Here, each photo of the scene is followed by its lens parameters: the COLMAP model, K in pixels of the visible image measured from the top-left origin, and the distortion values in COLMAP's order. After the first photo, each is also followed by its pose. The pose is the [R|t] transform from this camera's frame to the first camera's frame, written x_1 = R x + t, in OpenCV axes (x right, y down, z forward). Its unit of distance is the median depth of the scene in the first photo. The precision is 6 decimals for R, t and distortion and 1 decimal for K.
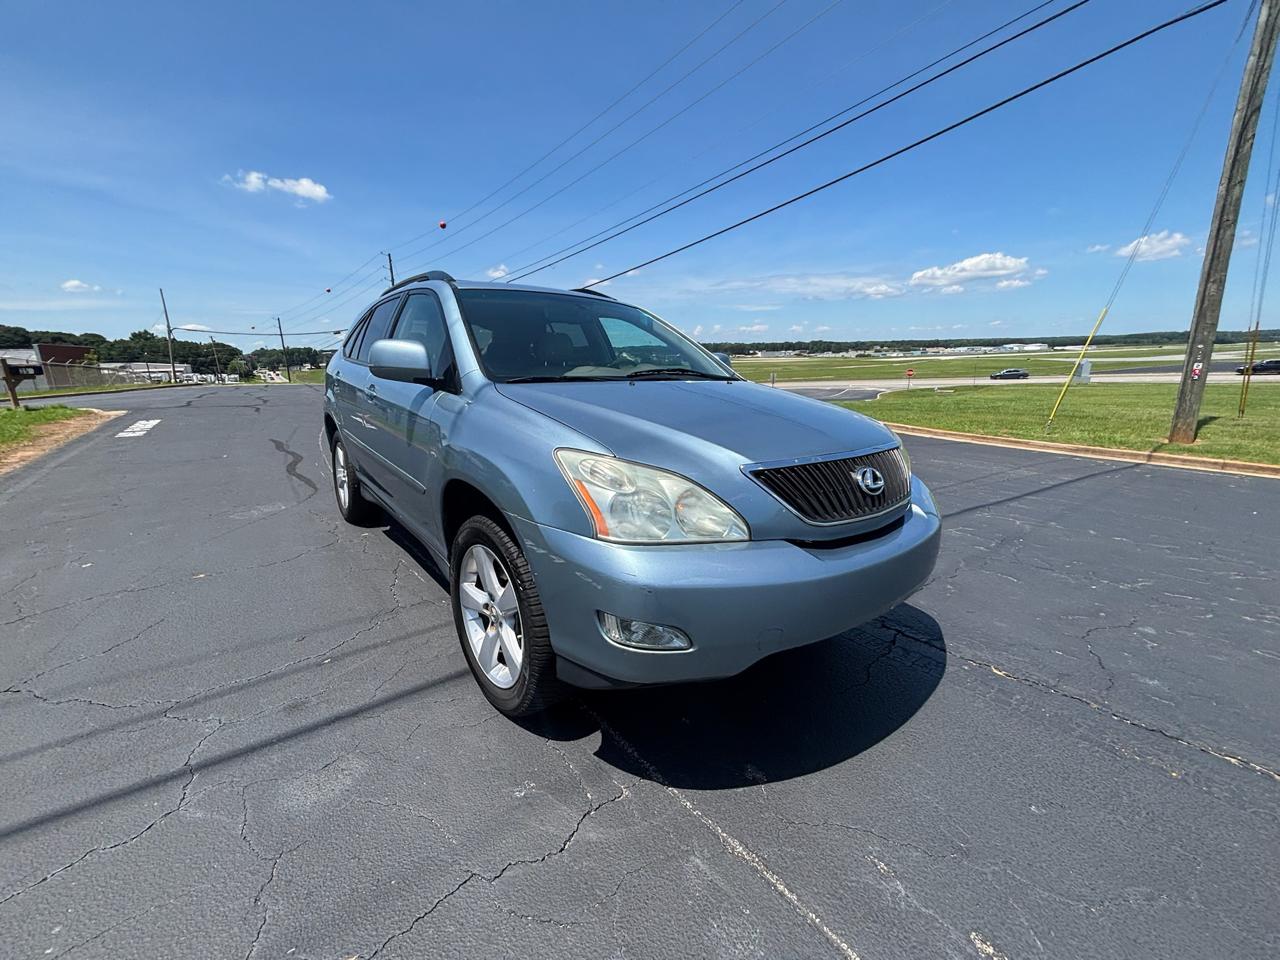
lens RADIAL K [[513.3, 0, 639.7], [0, 513.3, 478.5], [0, 0, 1]] dist [-0.000643, 0.001238]
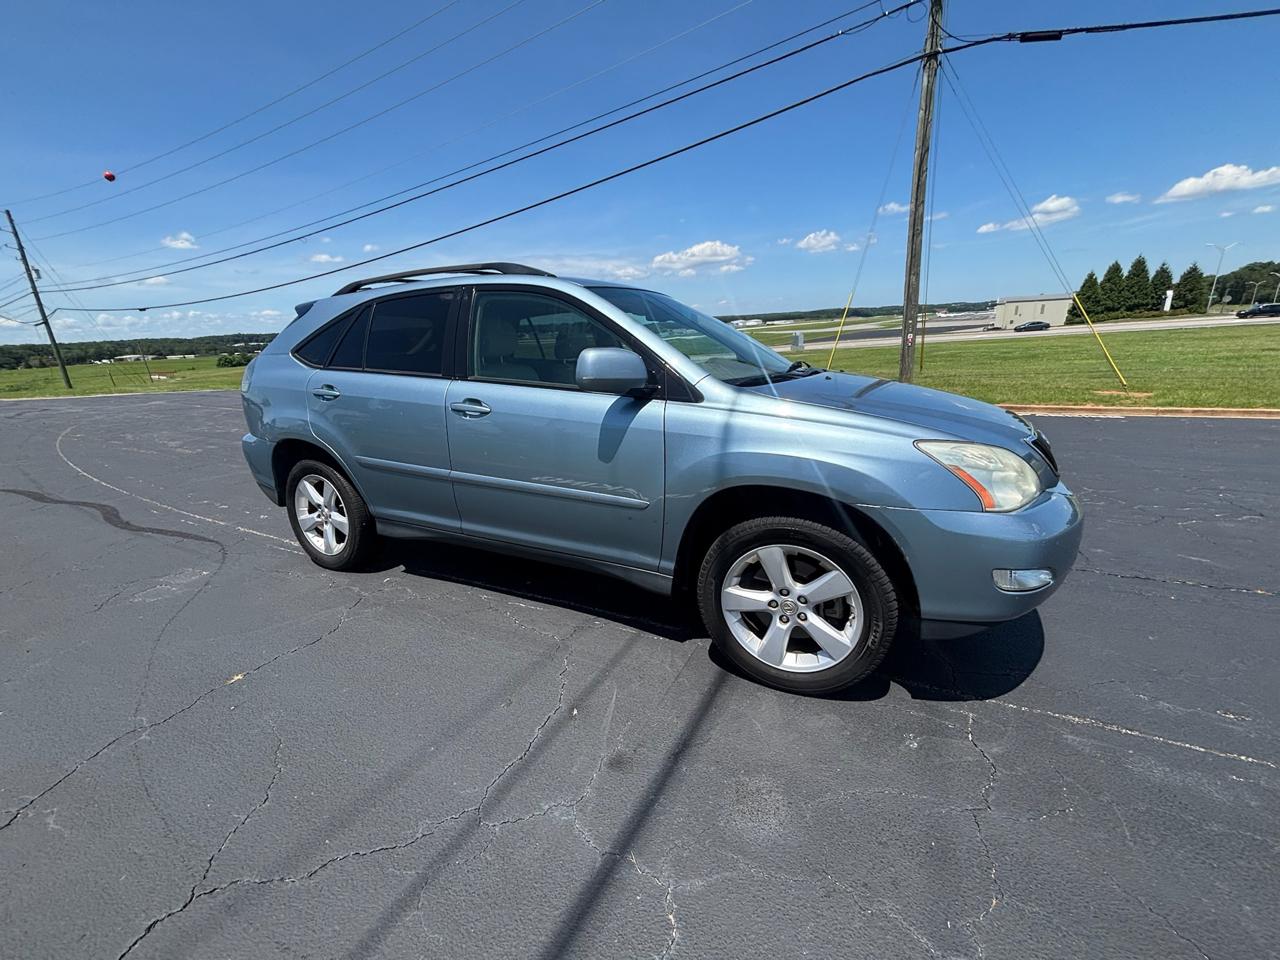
lens RADIAL K [[512.8, 0, 639.9], [0, 512.8, 479.7], [0, 0, 1]] dist [0.000663, 0.000169]
pose [[0.907780, -0.142970, 0.394328, -0.416679], [0.128647, 0.989708, 0.062676, -0.044712], [-0.399231, -0.006167, 0.916830, 0.071158]]
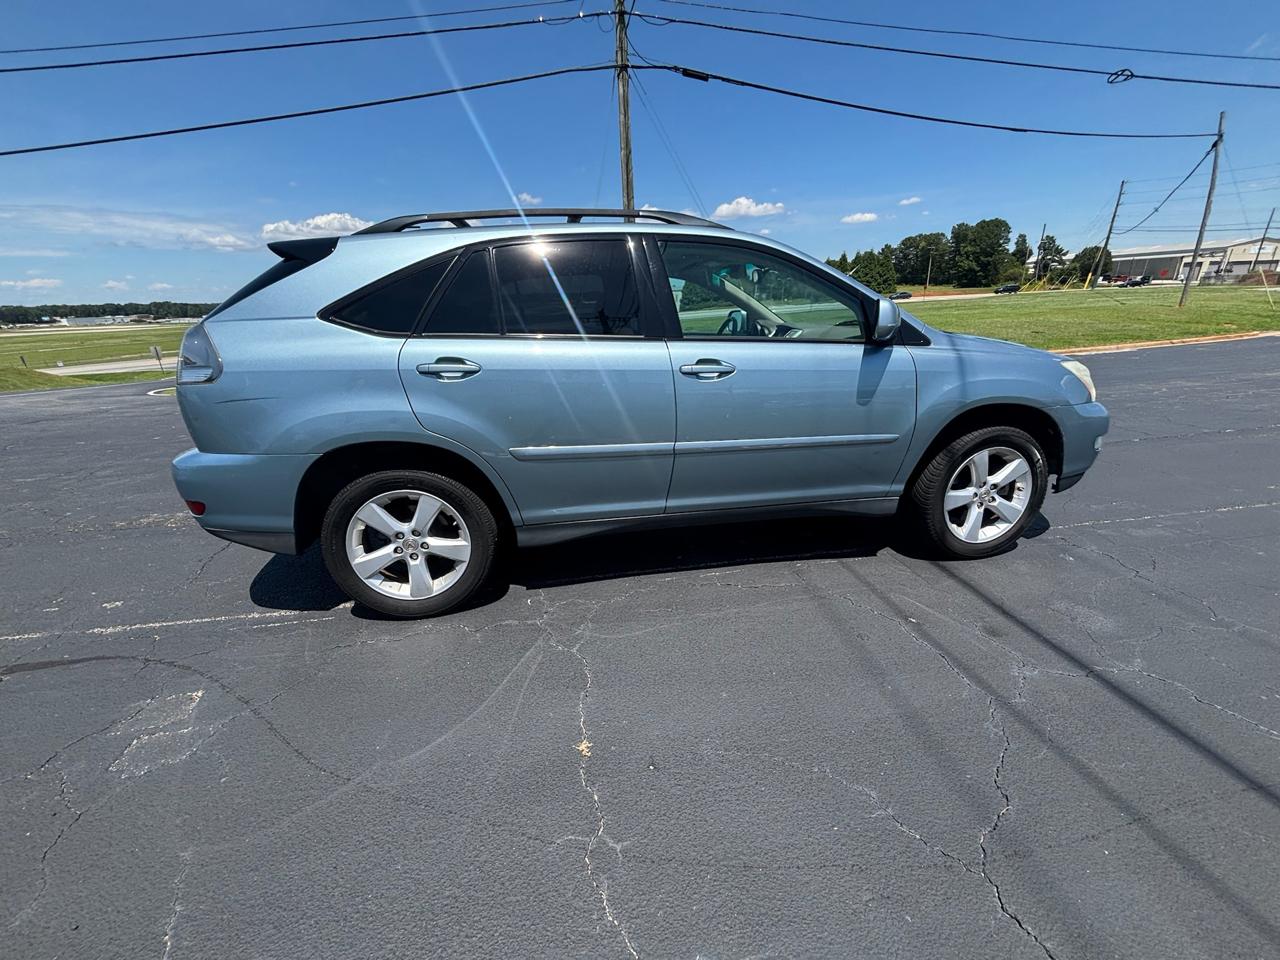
lens RADIAL K [[512.7, 0, 638.6], [0, 512.7, 477.9], [0, 0, 1]] dist [-0.001183, 0.000266]
pose [[0.503845, -0.286947, 0.814740, -0.850764], [0.229200, 0.953813, 0.194187, -0.124168], [-0.832831, 0.088899, 0.546342, 0.452342]]
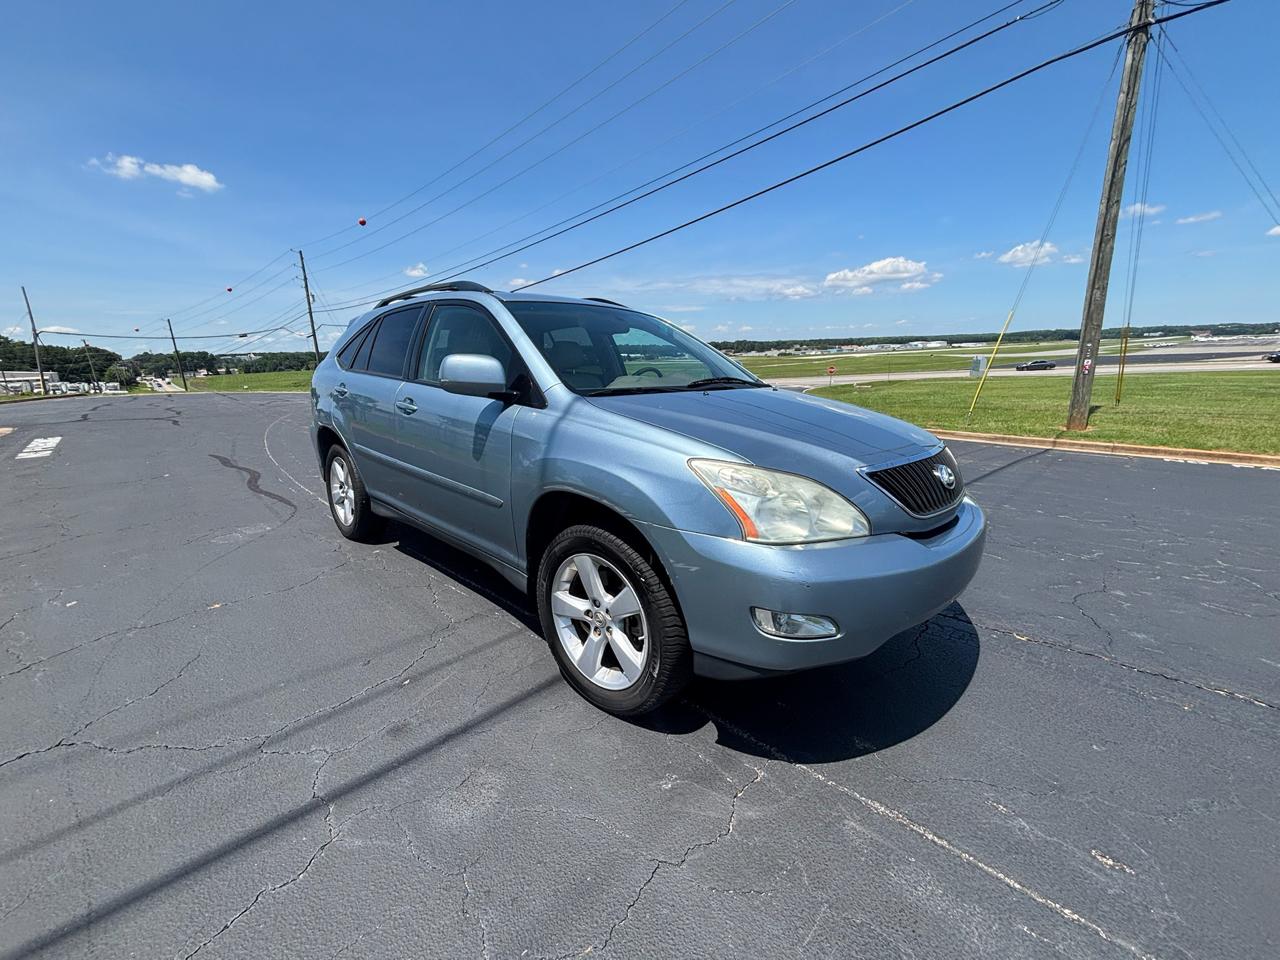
lens RADIAL K [[512.8, 0, 639.9], [0, 512.8, 479.7], [0, 0, 1]] dist [0.000663, 0.000169]
pose [[0.991249, -0.041451, 0.125325, -0.142677], [0.041208, 0.999140, 0.004533, -0.008849], [-0.125406, 0.000671, 0.992105, -0.016326]]
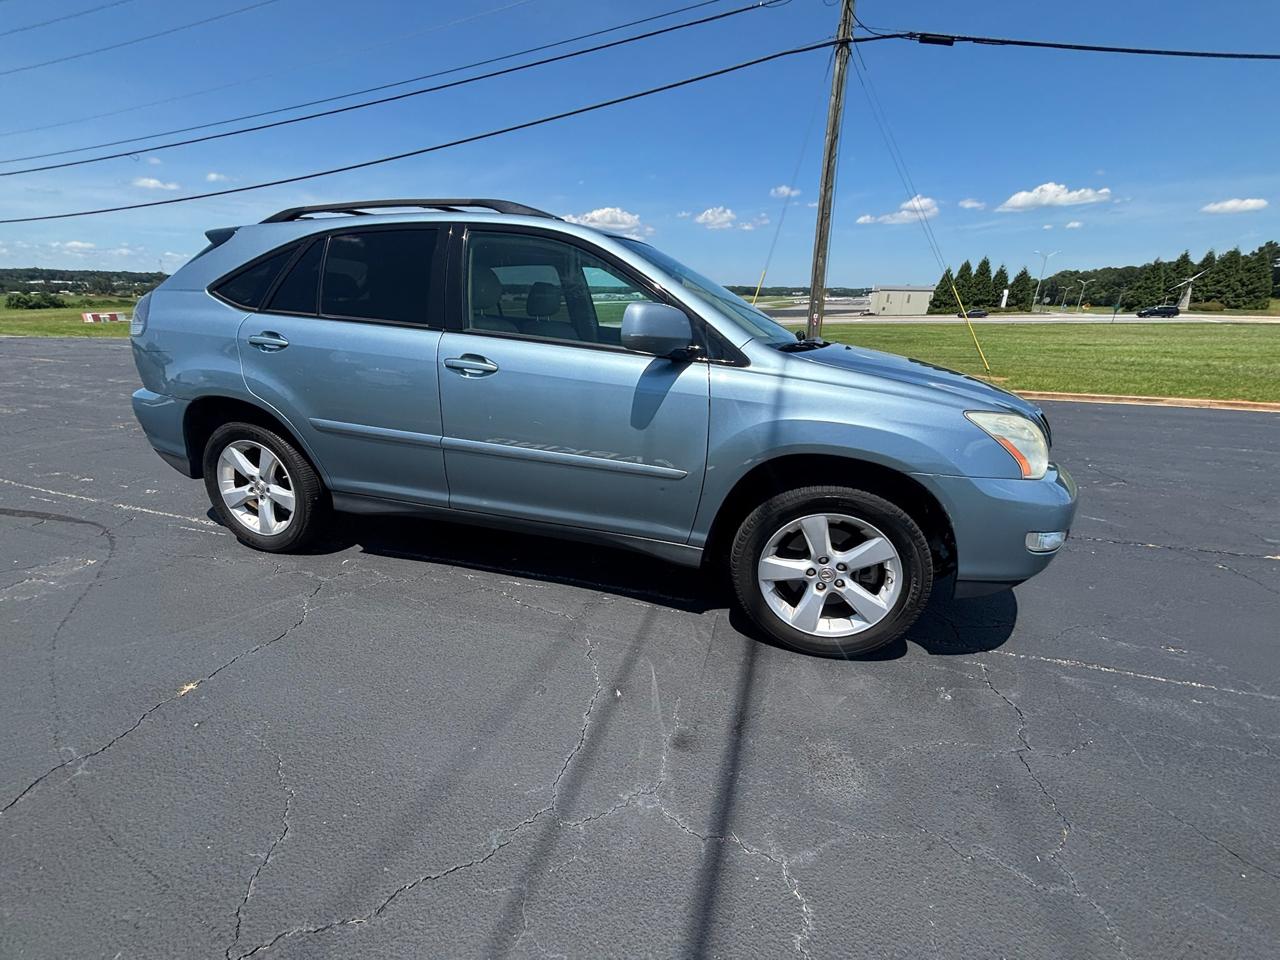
lens RADIAL K [[513.3, 0, 639.7], [0, 513.3, 478.5], [0, 0, 1]] dist [-0.000643, 0.001238]
pose [[0.815803, -0.168539, 0.553227, -0.513773], [0.109015, 0.984260, 0.139095, -0.055014], [-0.567962, -0.053164, 0.821336, 0.158392]]
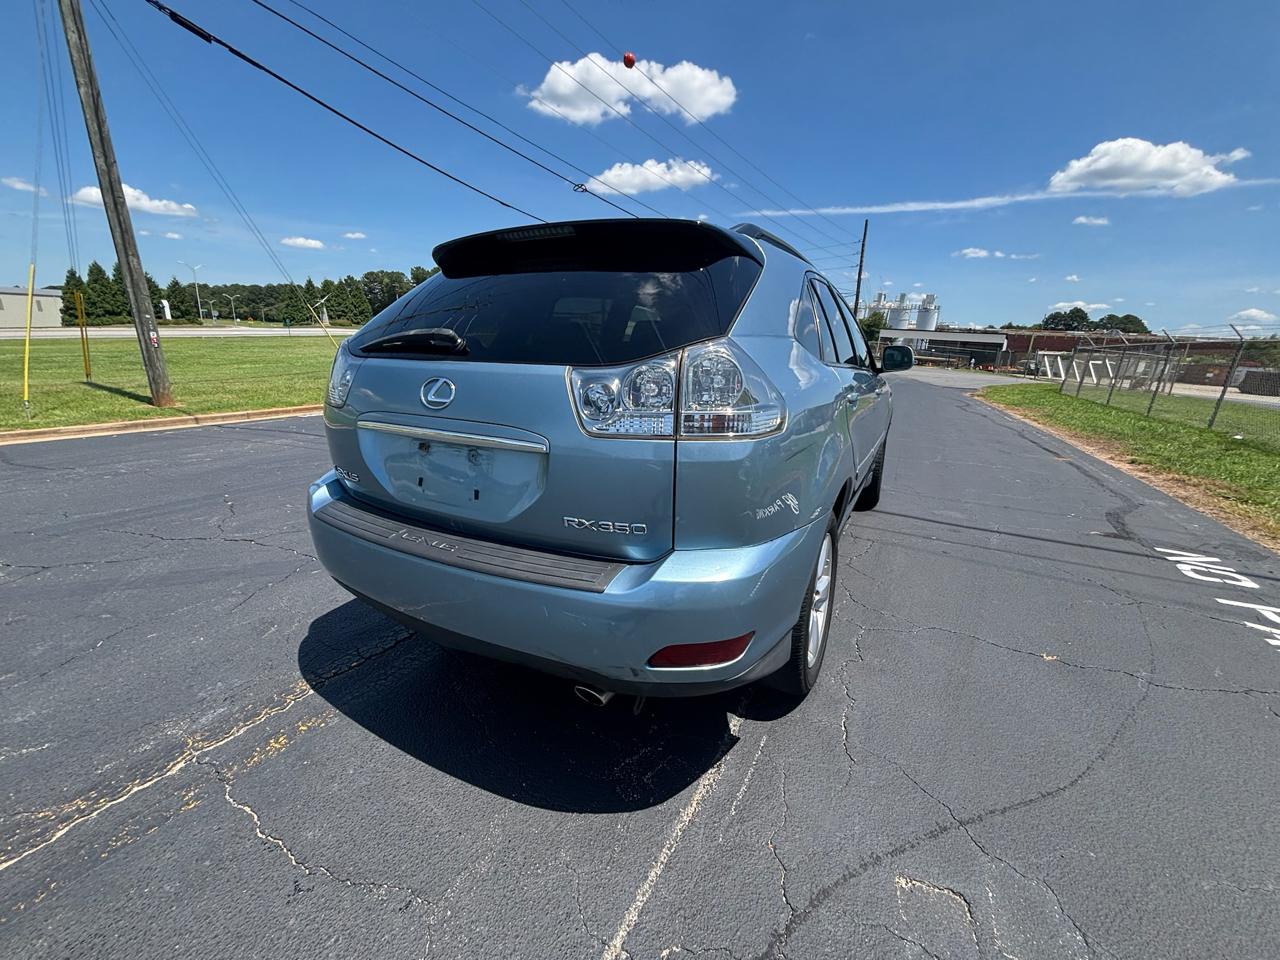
lens RADIAL K [[521.2, 0, 640.9], [0, 521.2, 474.5], [0, 0, 1]] dist [-0.000456, 0.000124]
pose [[-0.381203, -0.241454, 0.892404, -0.891123], [0.180846, 0.927167, 0.328111, -0.298886], [-0.906631, 0.286464, -0.309773, 1.225377]]
